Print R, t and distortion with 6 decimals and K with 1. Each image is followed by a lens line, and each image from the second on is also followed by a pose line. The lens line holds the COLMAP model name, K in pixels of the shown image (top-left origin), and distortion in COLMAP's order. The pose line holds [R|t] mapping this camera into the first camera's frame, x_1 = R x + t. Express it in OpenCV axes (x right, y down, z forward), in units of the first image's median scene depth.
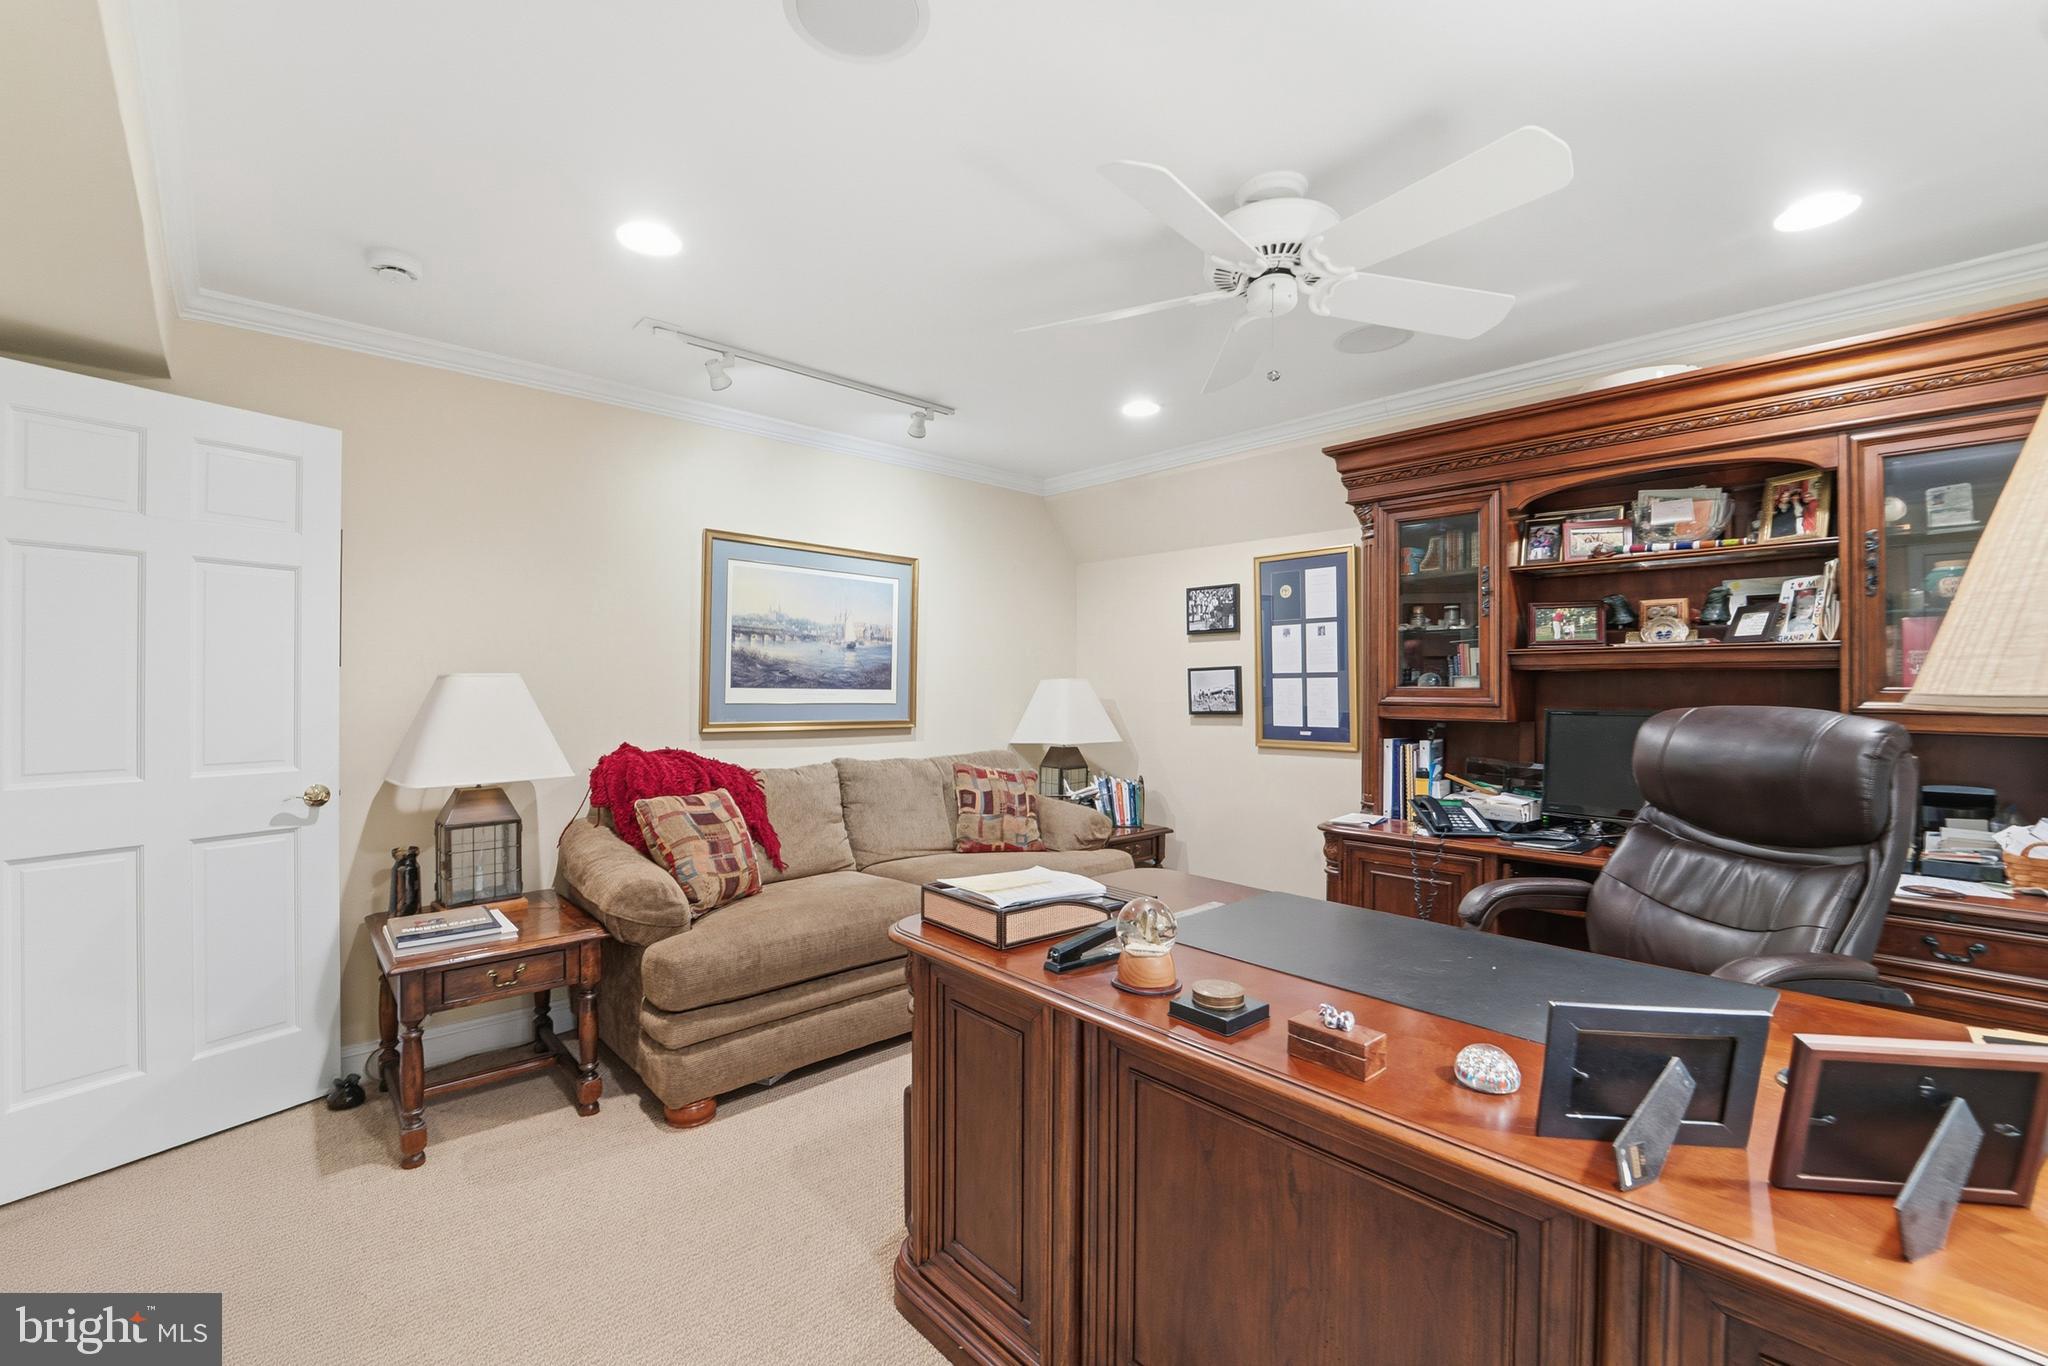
lens RADIAL K [[857.4, 0, 1002.6], [0, 857.4, 682.1], [0, 0, 1]] dist [-0.020702, -0.000161]
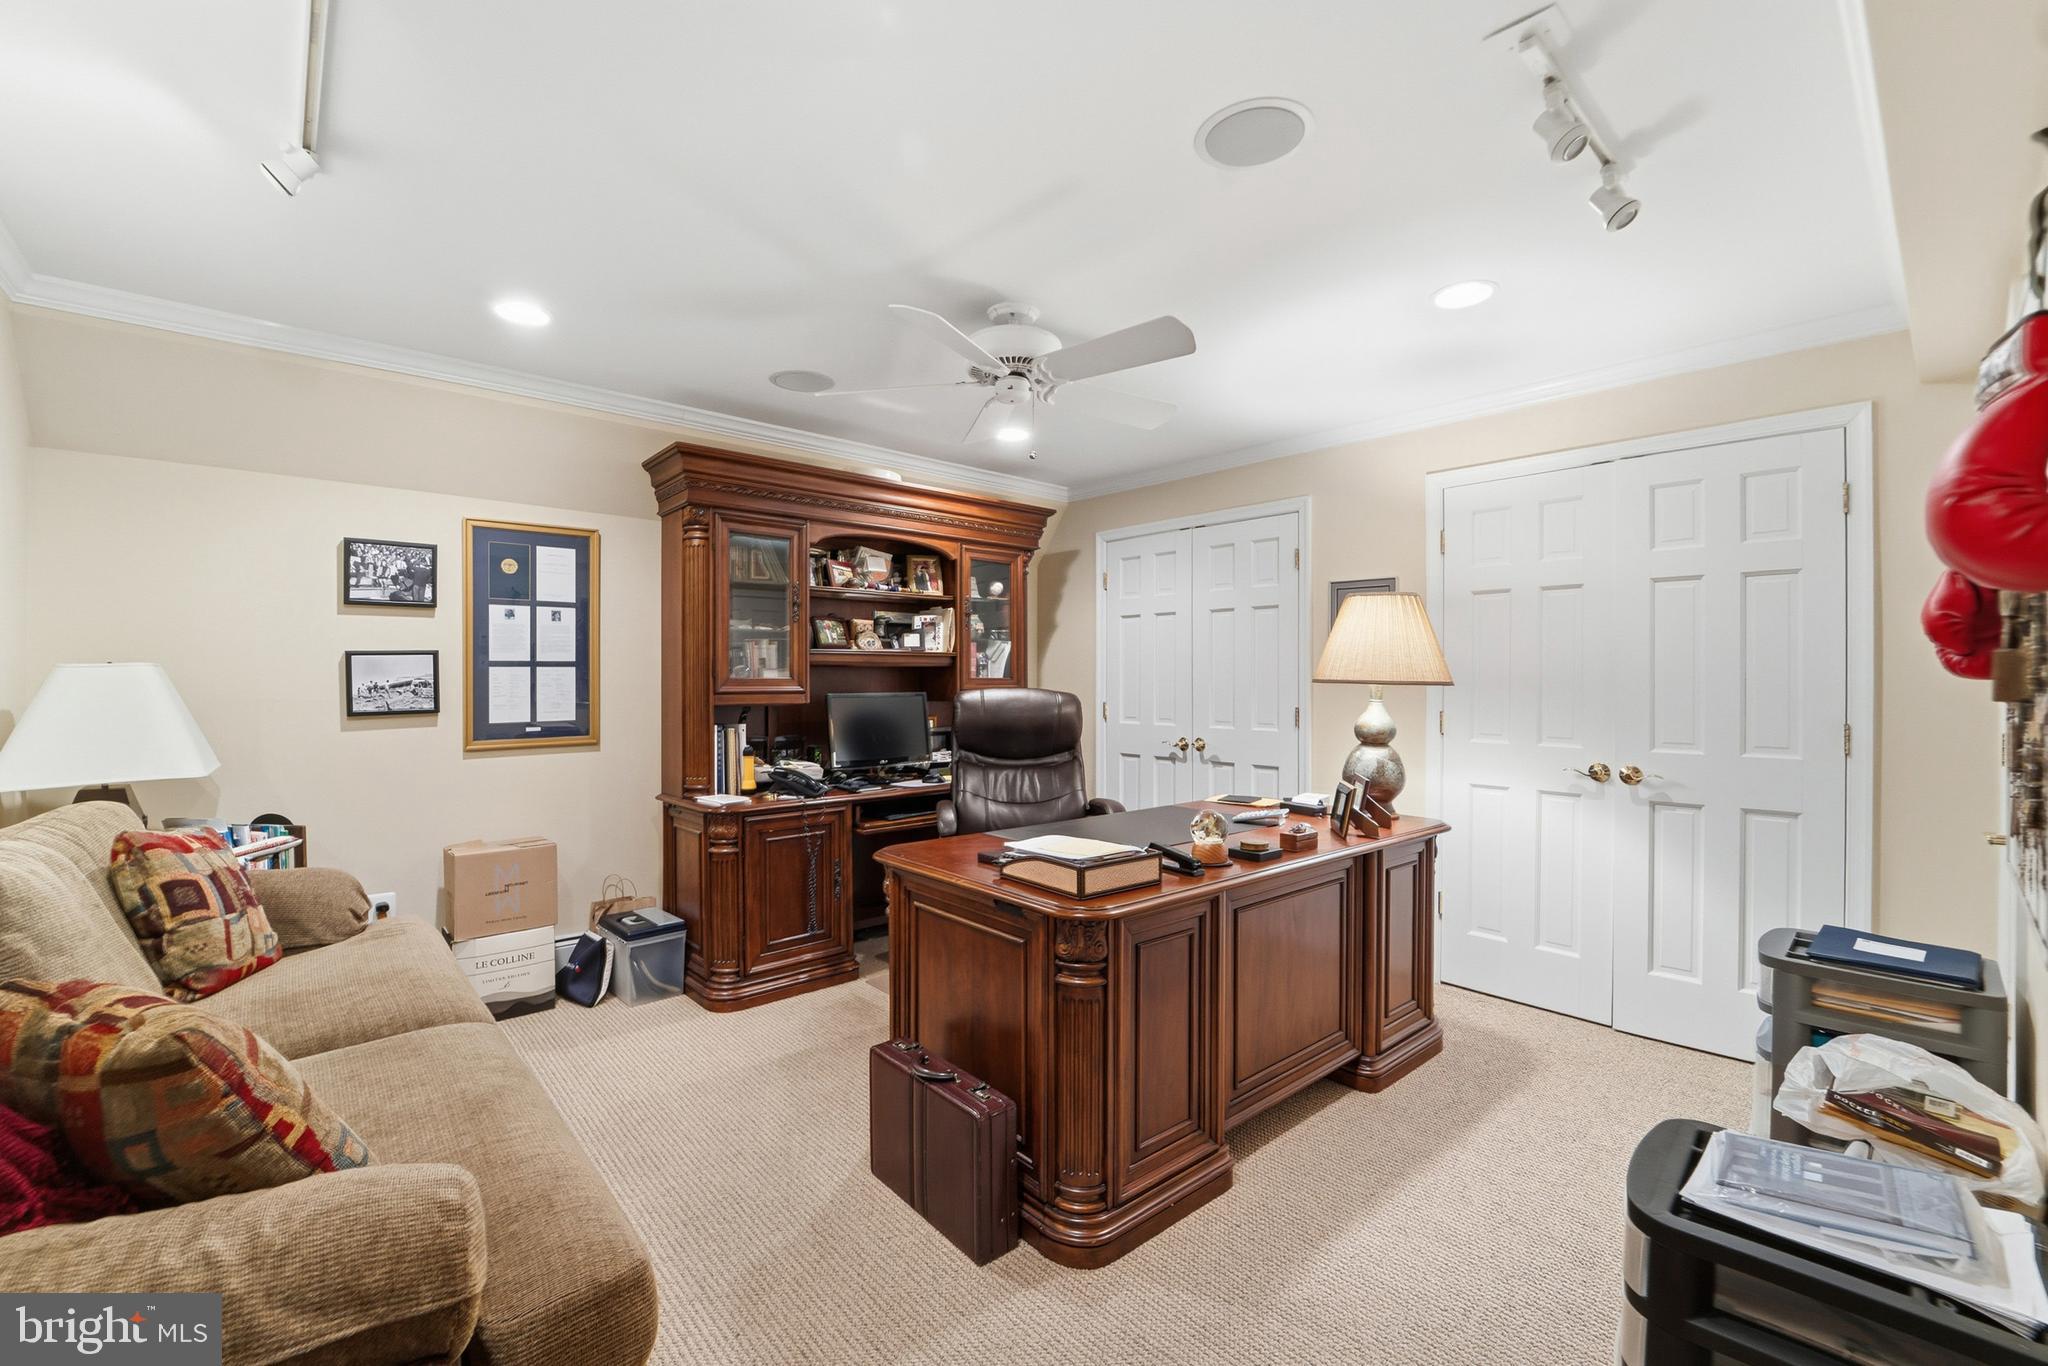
lens RADIAL K [[857.4, 0, 1002.6], [0, 857.4, 682.1], [0, 0, 1]] dist [-0.020702, -0.000161]
pose [[0.022388, -0.004527, 0.999739, -0.522079], [-0.004548, 0.999979, 0.004630, 0.004228], [-0.999739, -0.004650, 0.022366, 0.493036]]
